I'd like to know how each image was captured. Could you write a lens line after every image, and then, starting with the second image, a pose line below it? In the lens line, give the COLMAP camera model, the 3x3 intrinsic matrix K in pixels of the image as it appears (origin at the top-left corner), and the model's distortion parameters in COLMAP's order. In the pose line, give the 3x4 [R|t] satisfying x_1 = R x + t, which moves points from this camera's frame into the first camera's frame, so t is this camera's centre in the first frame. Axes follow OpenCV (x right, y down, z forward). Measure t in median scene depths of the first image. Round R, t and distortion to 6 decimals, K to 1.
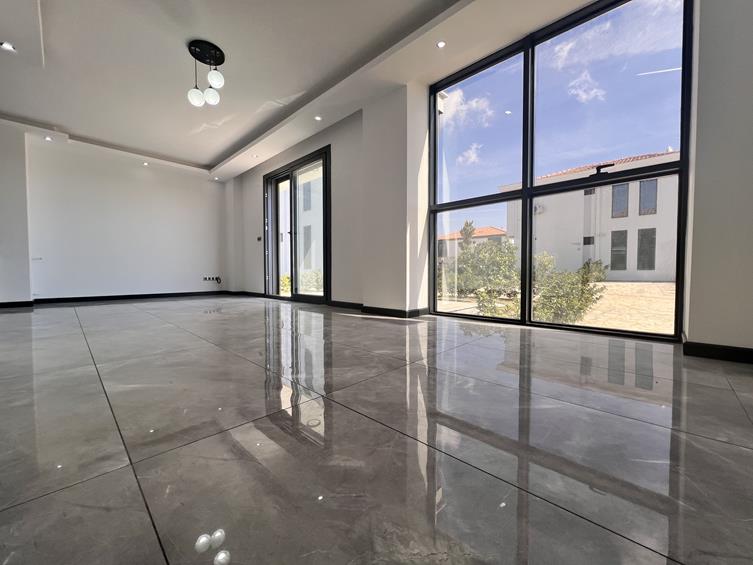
lens RADIAL K [[303.2, 0, 374.7], [0, 303.2, 281.9], [0, 0, 1]] dist [0.000287, 0.000035]
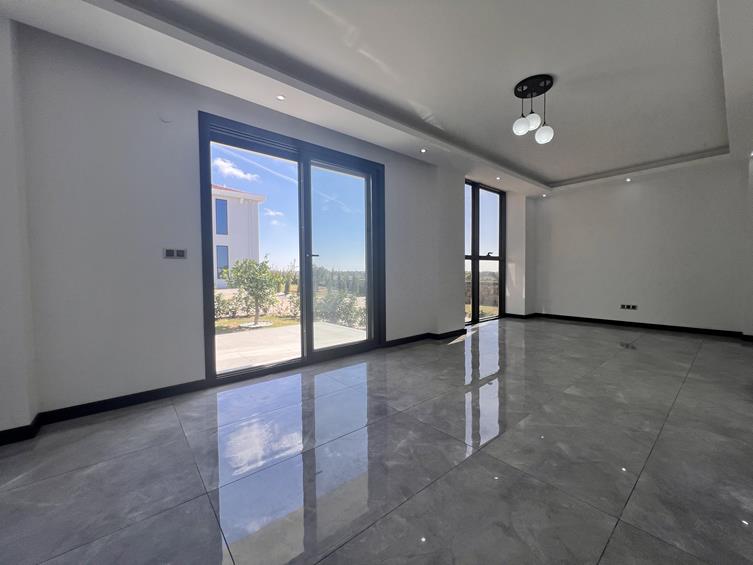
lens RADIAL K [[303.2, 0, 374.7], [0, 303.2, 281.9], [0, 0, 1]] dist [0.000287, 0.000035]
pose [[0.104487, -0.028718, 0.994112, -1.021383], [0.050105, 0.998466, 0.023577, -0.134137], [-0.993263, 0.047347, 0.105766, 0.939950]]
